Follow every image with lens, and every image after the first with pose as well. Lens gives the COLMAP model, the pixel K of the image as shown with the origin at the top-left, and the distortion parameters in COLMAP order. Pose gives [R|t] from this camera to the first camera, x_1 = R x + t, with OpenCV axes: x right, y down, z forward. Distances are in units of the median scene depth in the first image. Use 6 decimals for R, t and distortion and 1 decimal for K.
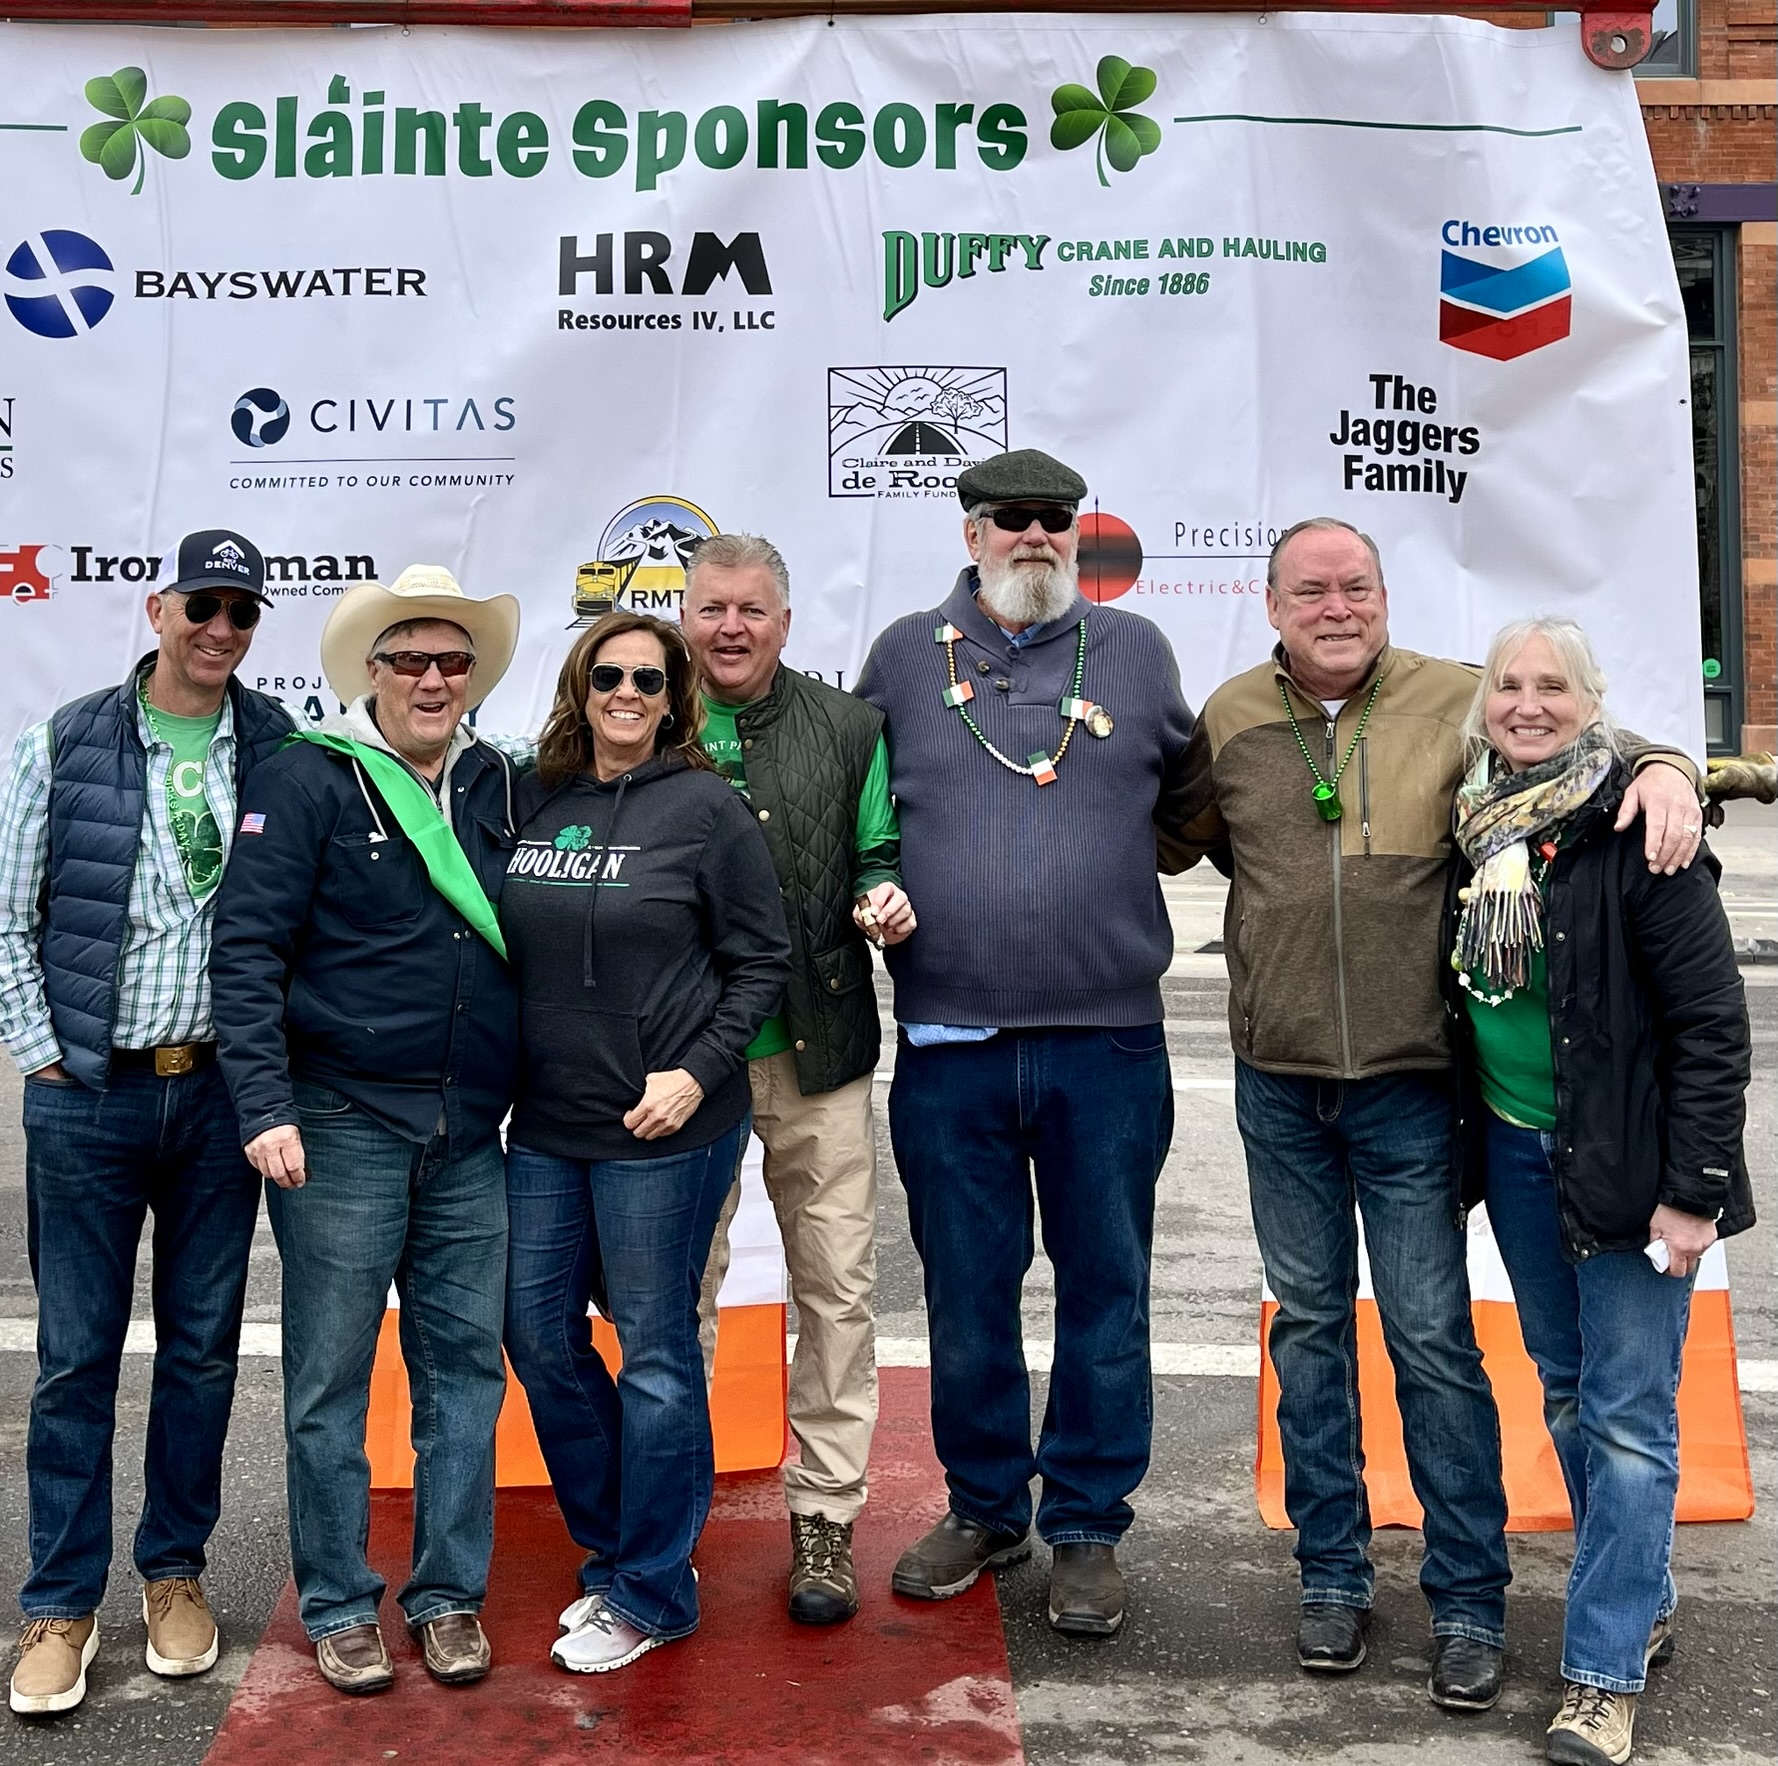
lens RADIAL K [[2579.3, 0, 889.6], [0, 2579.3, 883.1], [0, 0, 1]] dist [-0.027200, 0.000000]
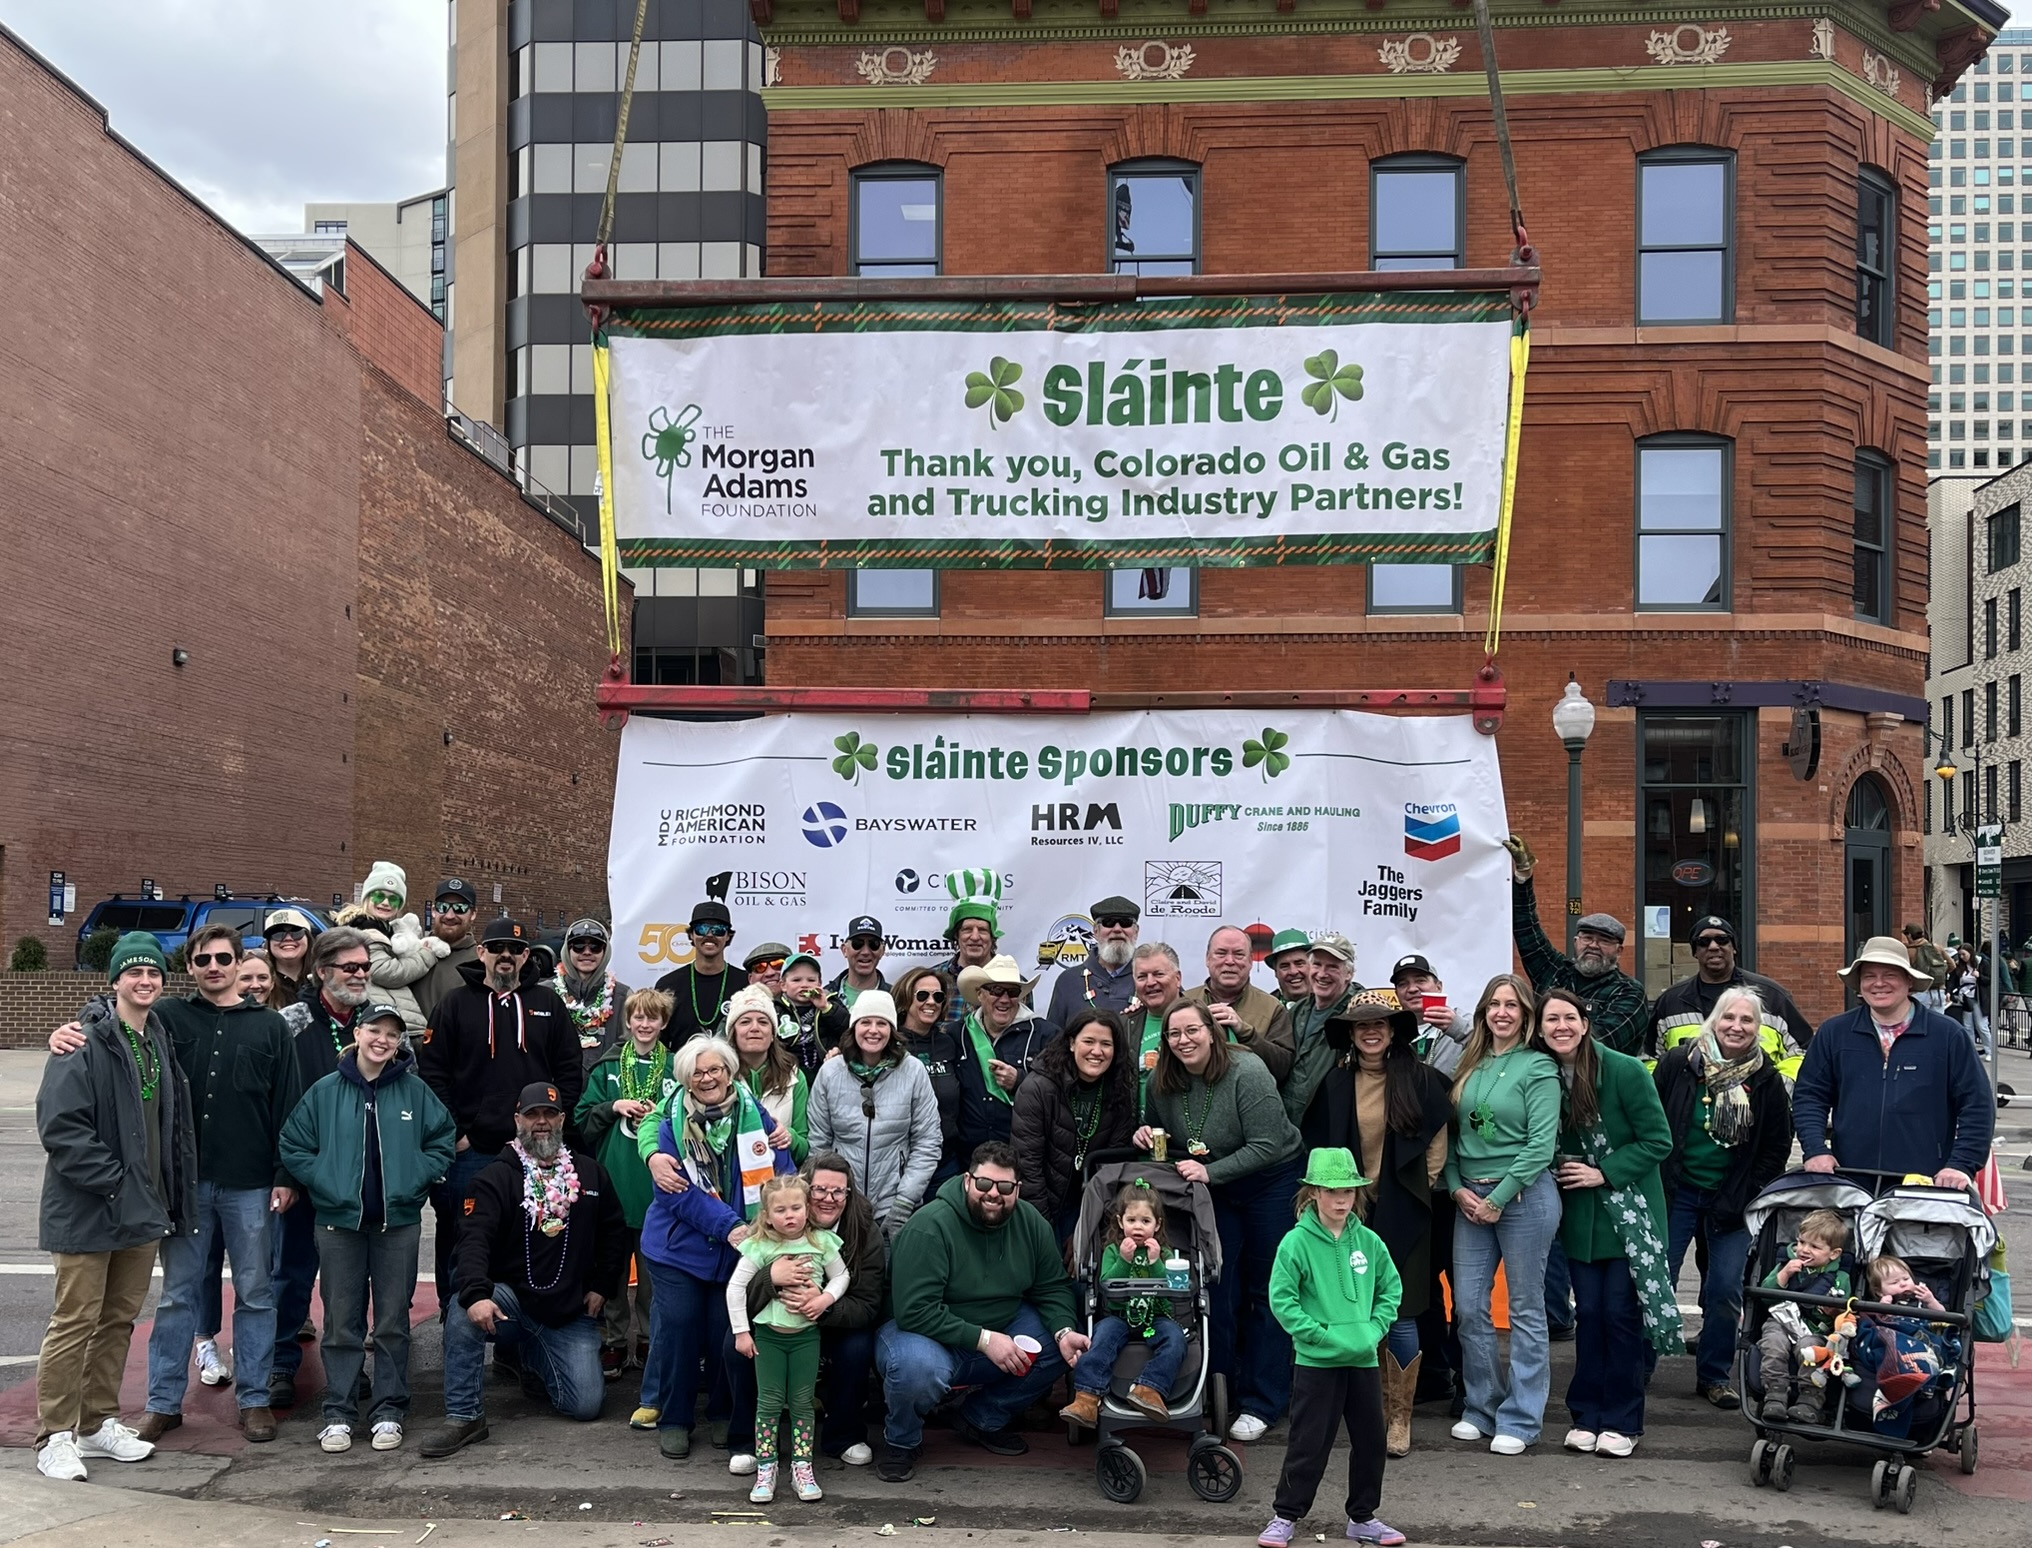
lens RADIAL K [[2318.0, 0, 1017.3], [0, 2318.0, 774.7], [0, 0, 1]] dist [-0.020134, 0.000000]
pose [[0.995168, 0.003454, -0.098126, 0.066579], [-0.020503, 0.984659, -0.173280, 0.090354], [0.096022, 0.174455, 0.979972, -1.087008]]
